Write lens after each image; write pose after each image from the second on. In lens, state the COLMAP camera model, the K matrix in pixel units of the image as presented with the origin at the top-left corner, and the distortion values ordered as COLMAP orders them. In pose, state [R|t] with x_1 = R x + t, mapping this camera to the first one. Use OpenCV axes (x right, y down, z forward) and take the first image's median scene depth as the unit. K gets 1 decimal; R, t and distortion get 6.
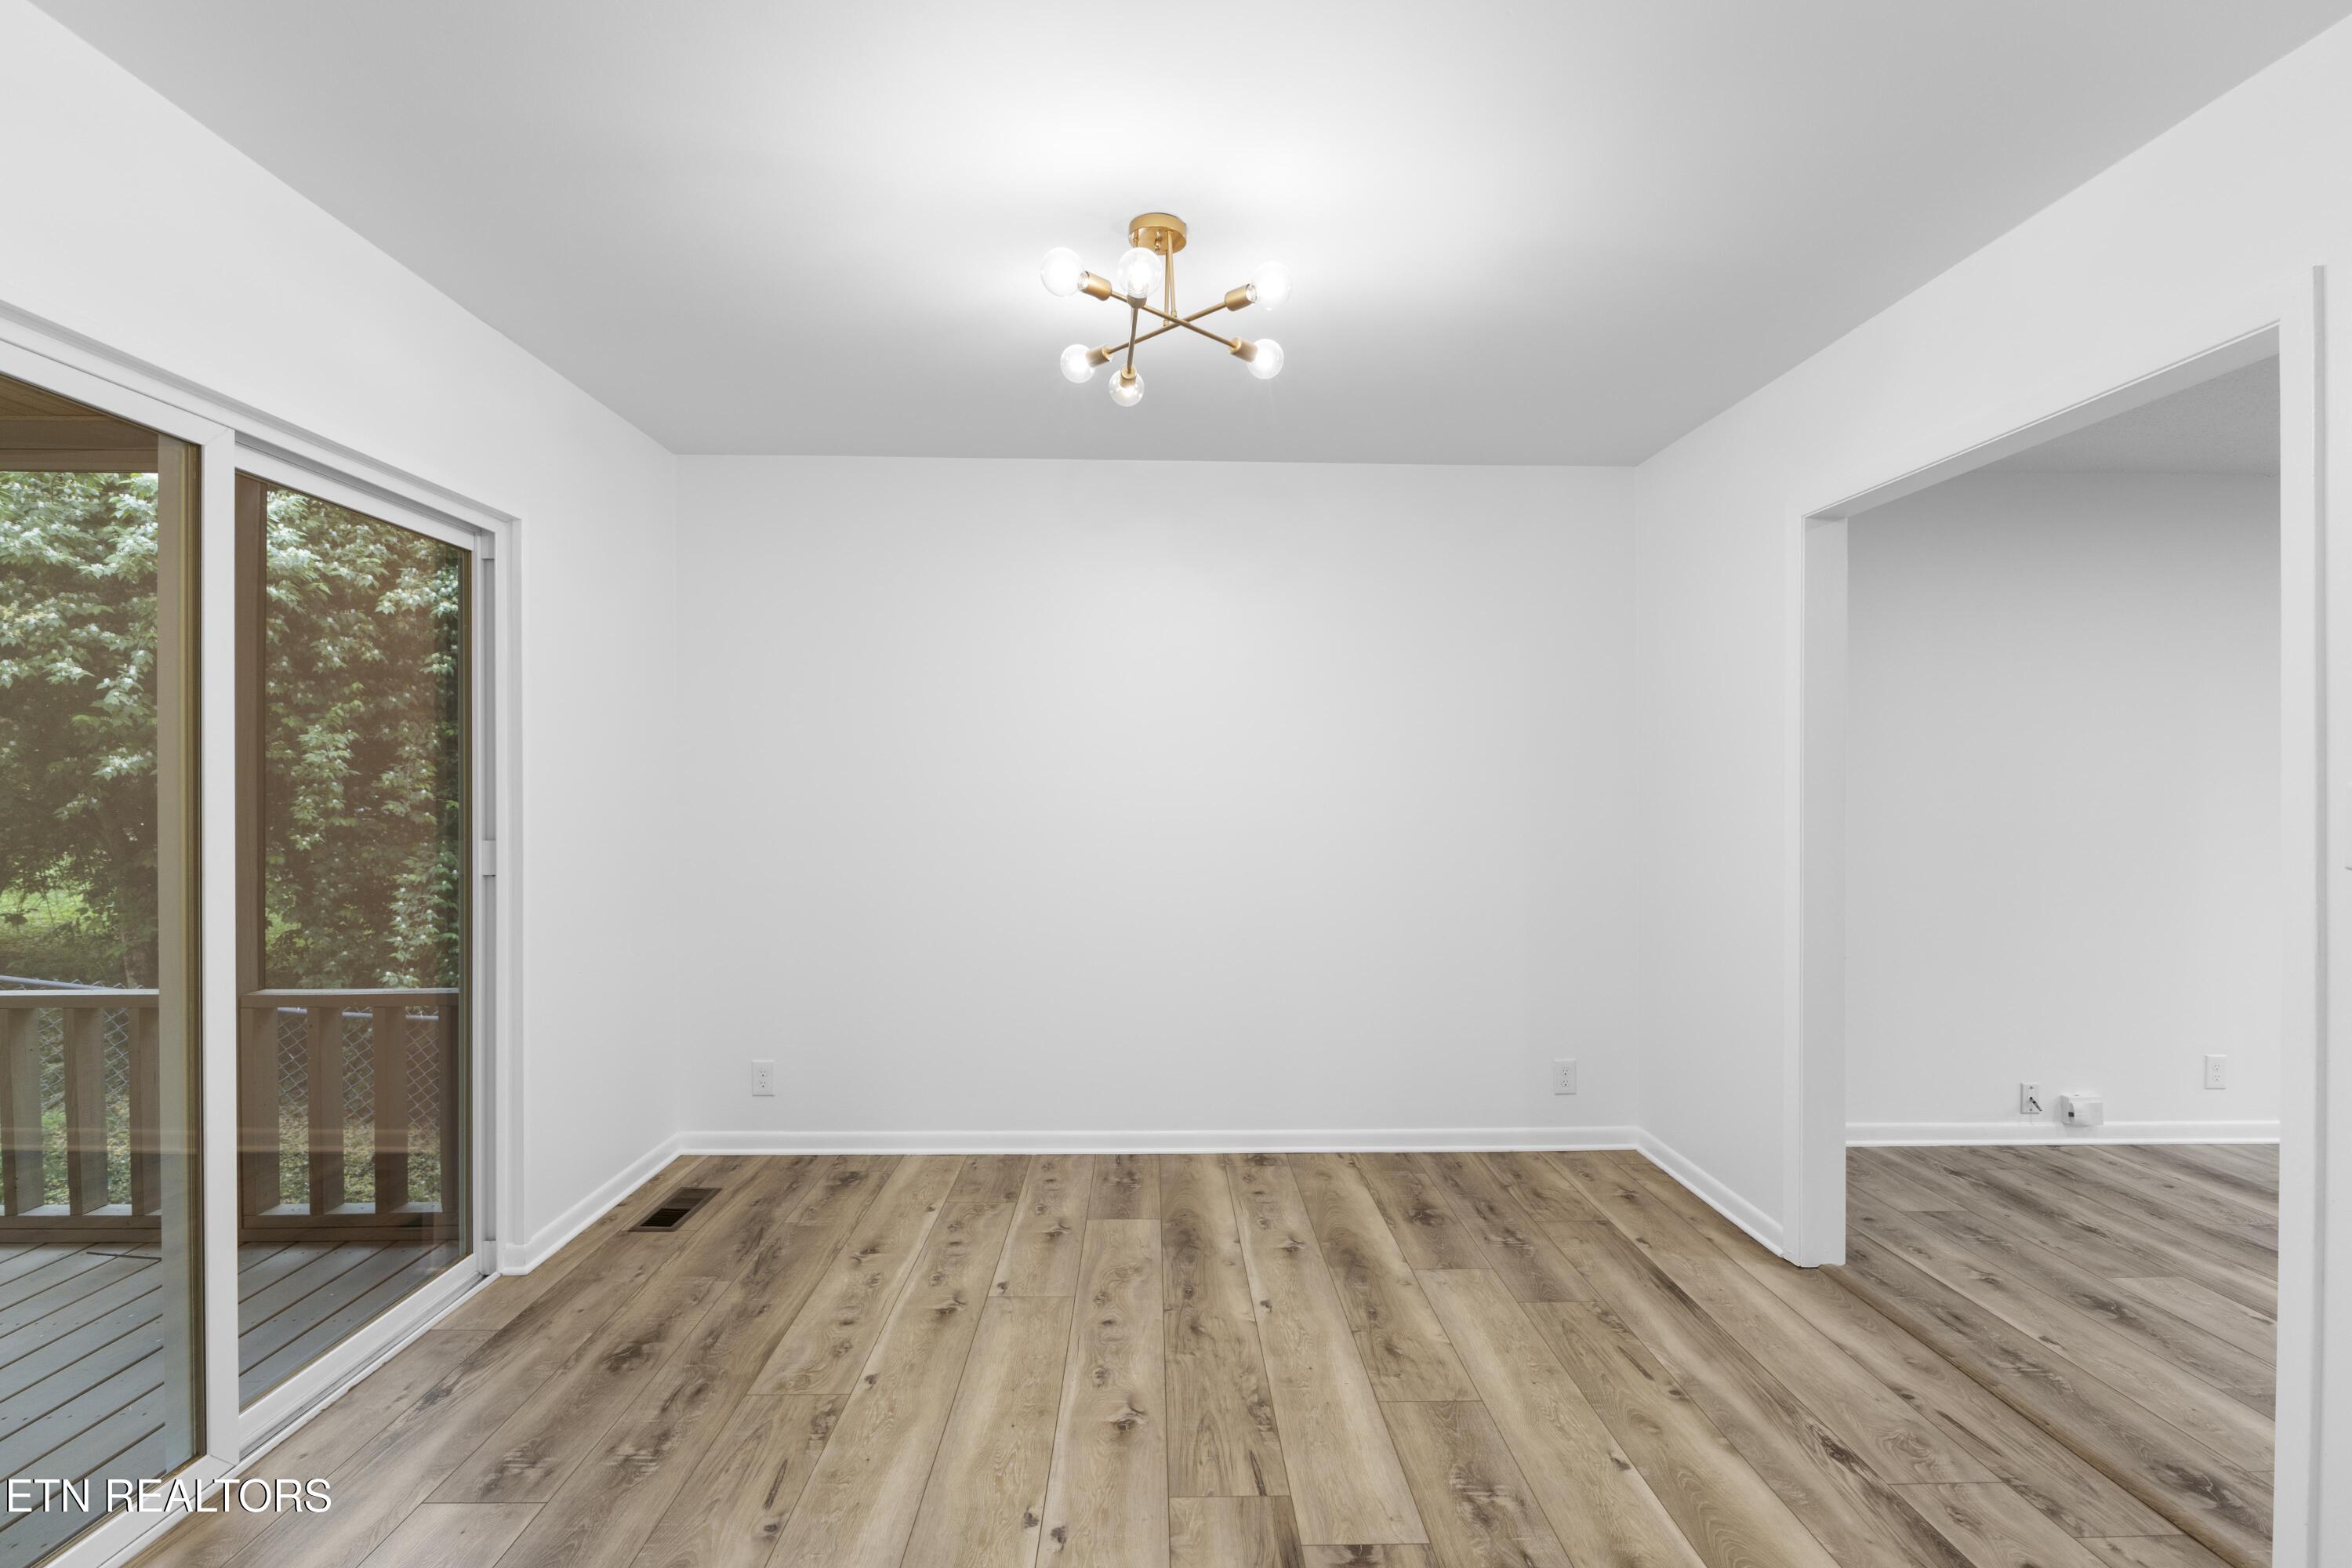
lens RADIAL K [[1075.2, 0, 1154.4], [0, 1075.2, 789.9], [0, 0, 1]] dist [-0.003990, -0.000141]
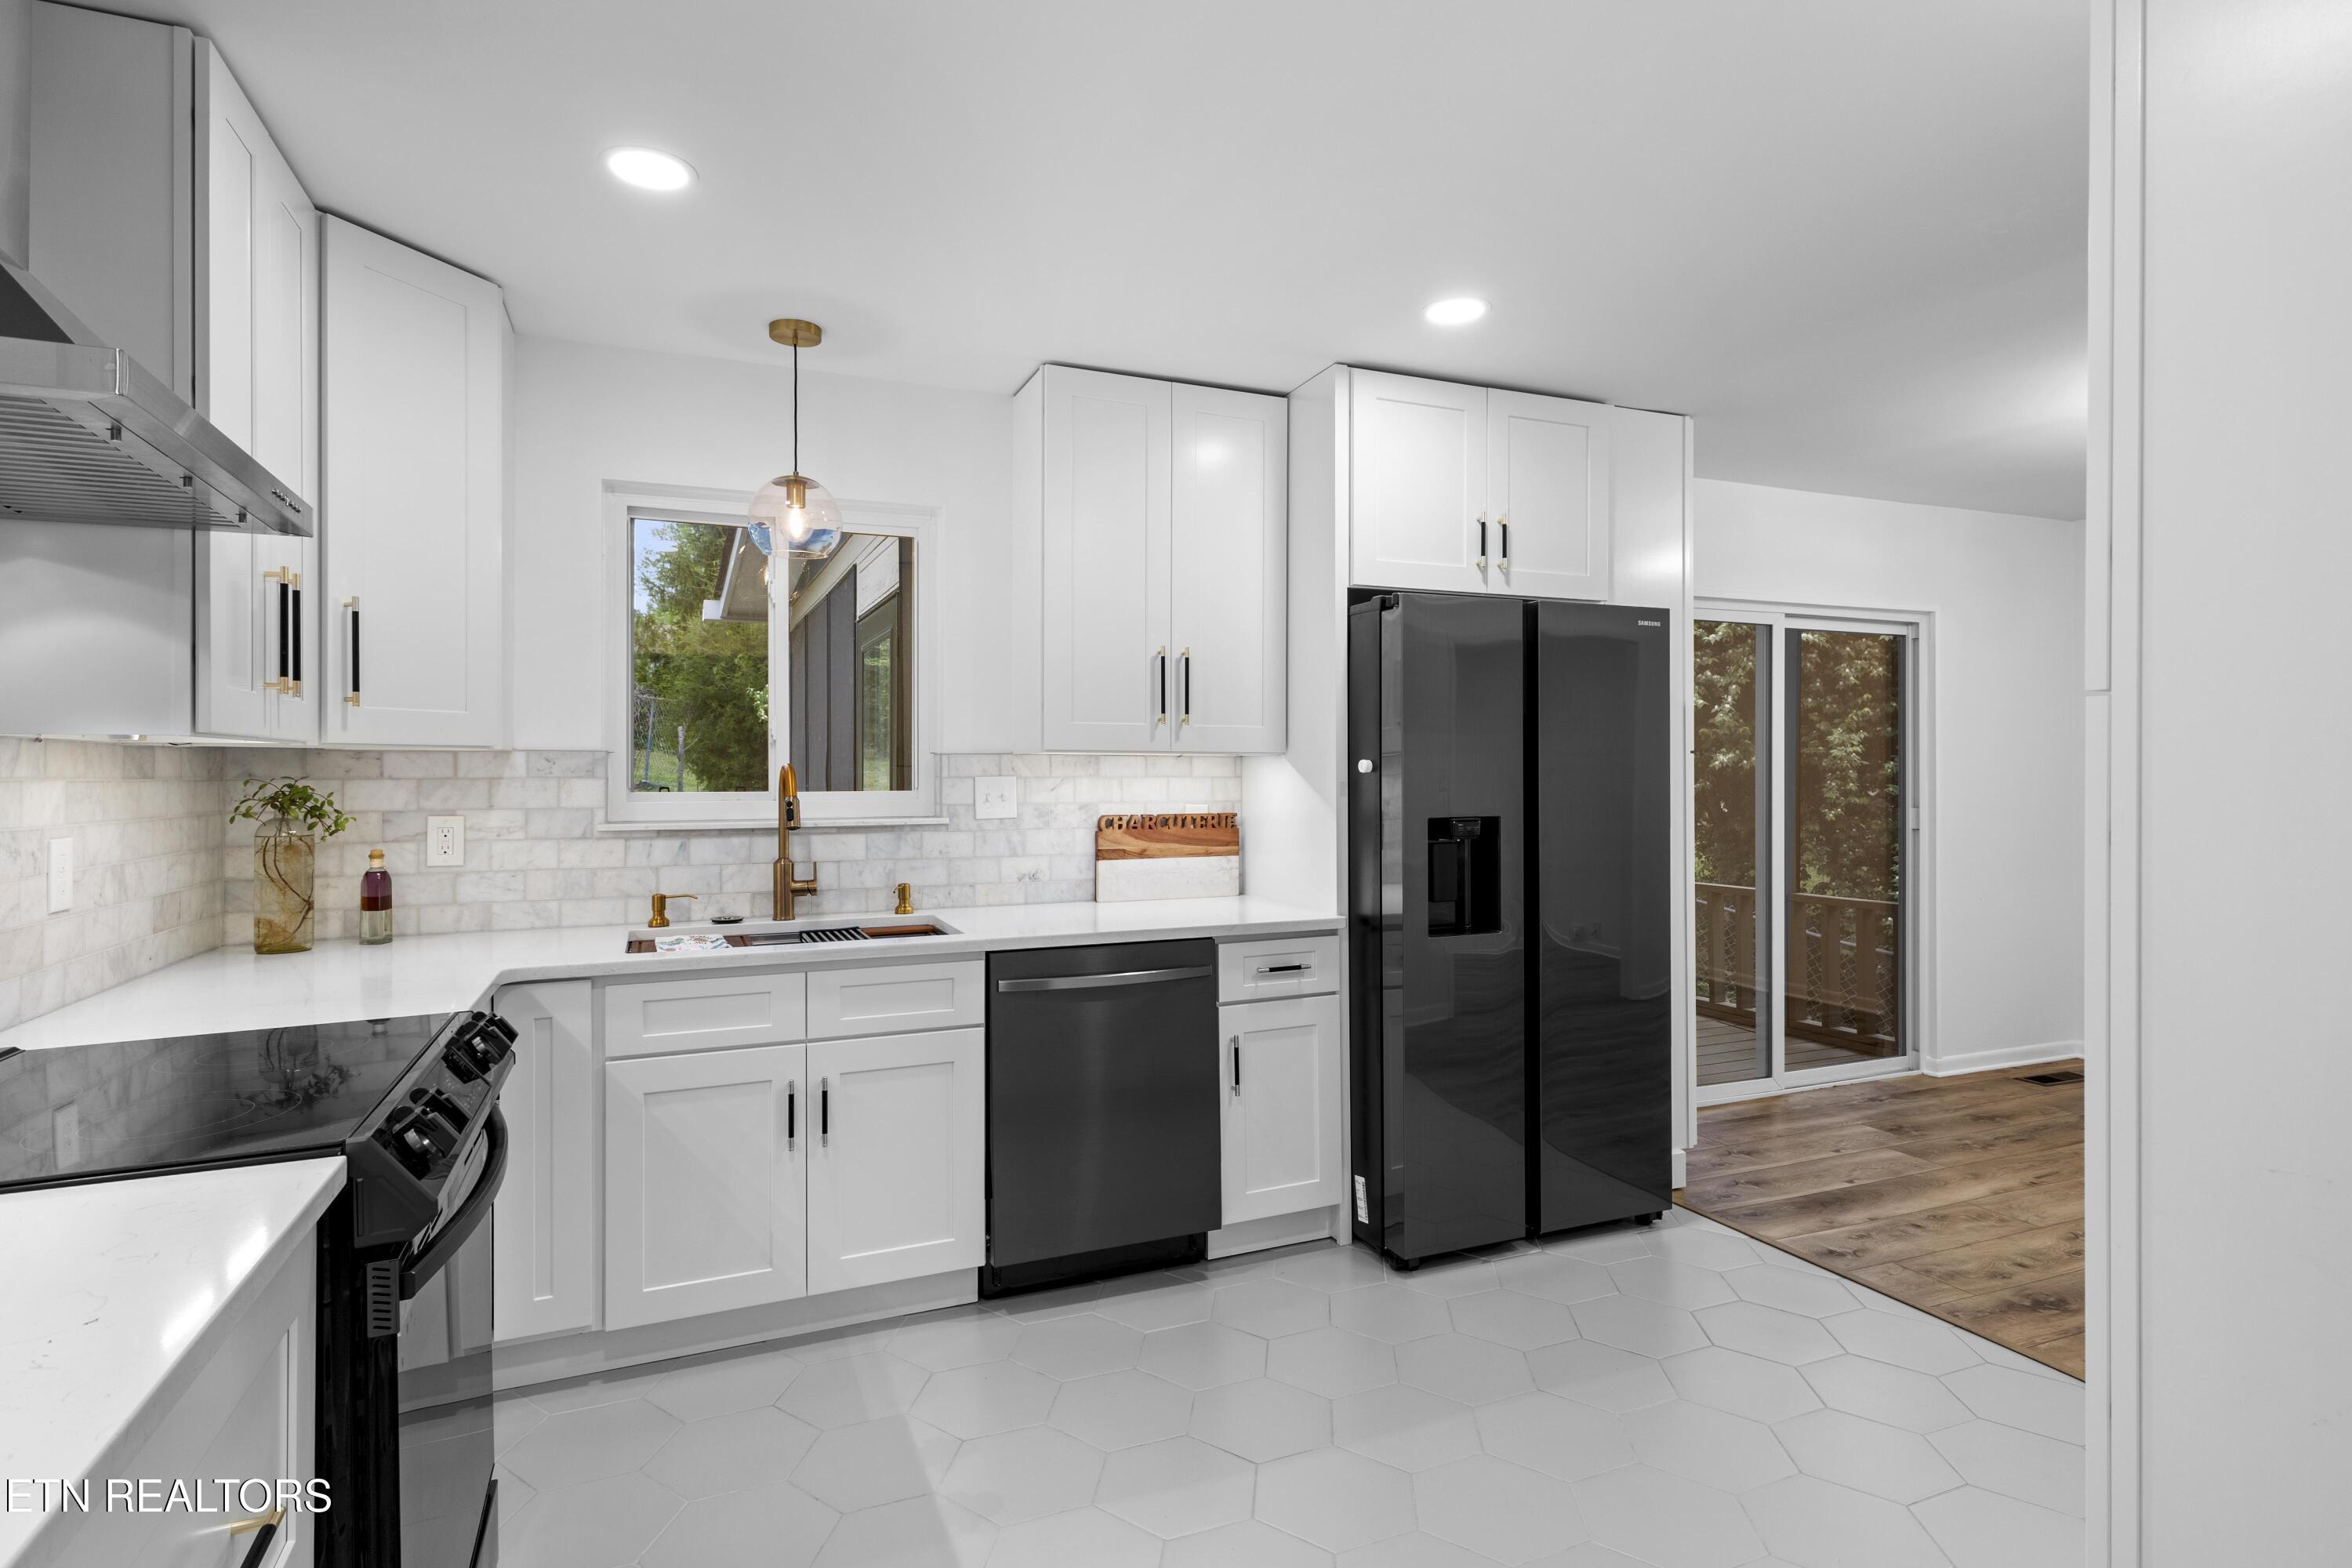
lens RADIAL K [[1190.8, 0, 1165.1], [0, 1190.8, 780.7], [0, 0, 1]] dist [0.002063, 0.000238]
pose [[0.370205, 0.005651, -0.928933, 0.305230], [-0.000583, 0.999983, 0.005851, -0.002331], [0.928950, -0.001625, 0.370202, -0.350659]]
